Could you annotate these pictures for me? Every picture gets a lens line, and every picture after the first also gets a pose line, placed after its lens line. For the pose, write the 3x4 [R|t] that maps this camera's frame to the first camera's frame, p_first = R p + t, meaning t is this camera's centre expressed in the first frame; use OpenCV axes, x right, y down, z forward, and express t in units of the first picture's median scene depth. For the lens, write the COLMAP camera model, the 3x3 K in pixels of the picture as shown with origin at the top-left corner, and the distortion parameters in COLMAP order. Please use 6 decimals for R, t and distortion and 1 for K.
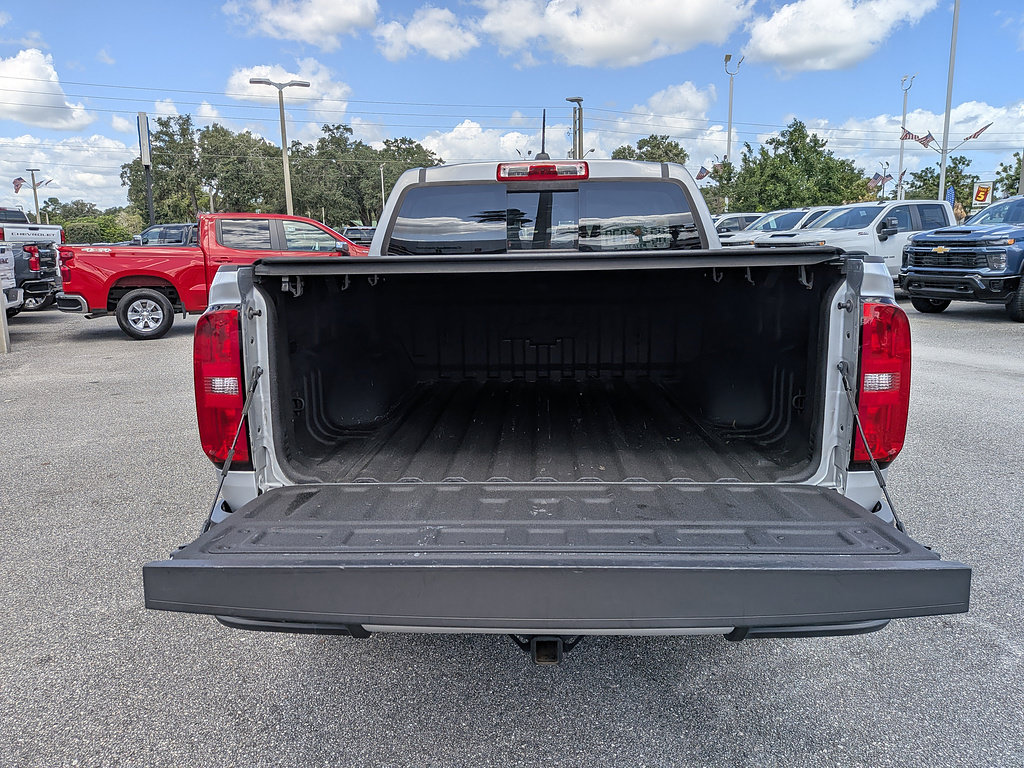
lens RADIAL K [[741.9, 0, 505.8], [0, 741.9, 381.6], [0, 0, 1]] dist [0.023333, -0.033477]
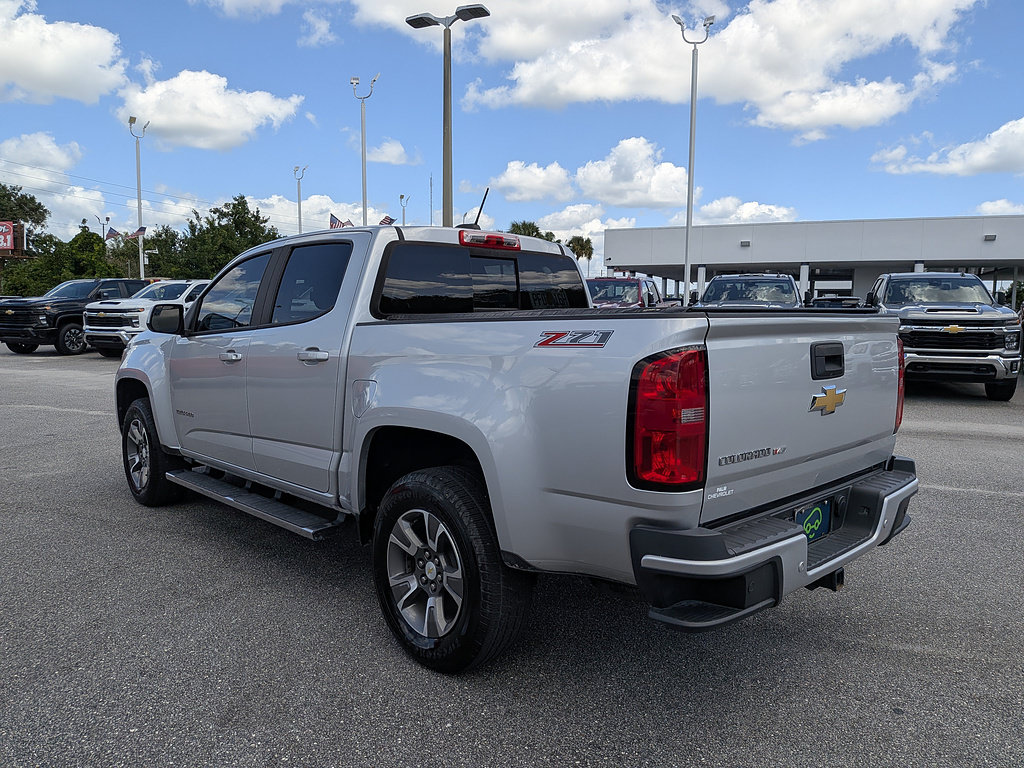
lens RADIAL K [[741.9, 0, 519.4], [0, 741.9, 377.7], [0, 0, 1]] dist [0.023333, -0.033477]
pose [[0.693475, -0.043745, 0.719151, -0.269319], [0.112802, 0.992438, -0.048406, -0.005682], [-0.711595, 0.114690, 0.693165, 0.074971]]
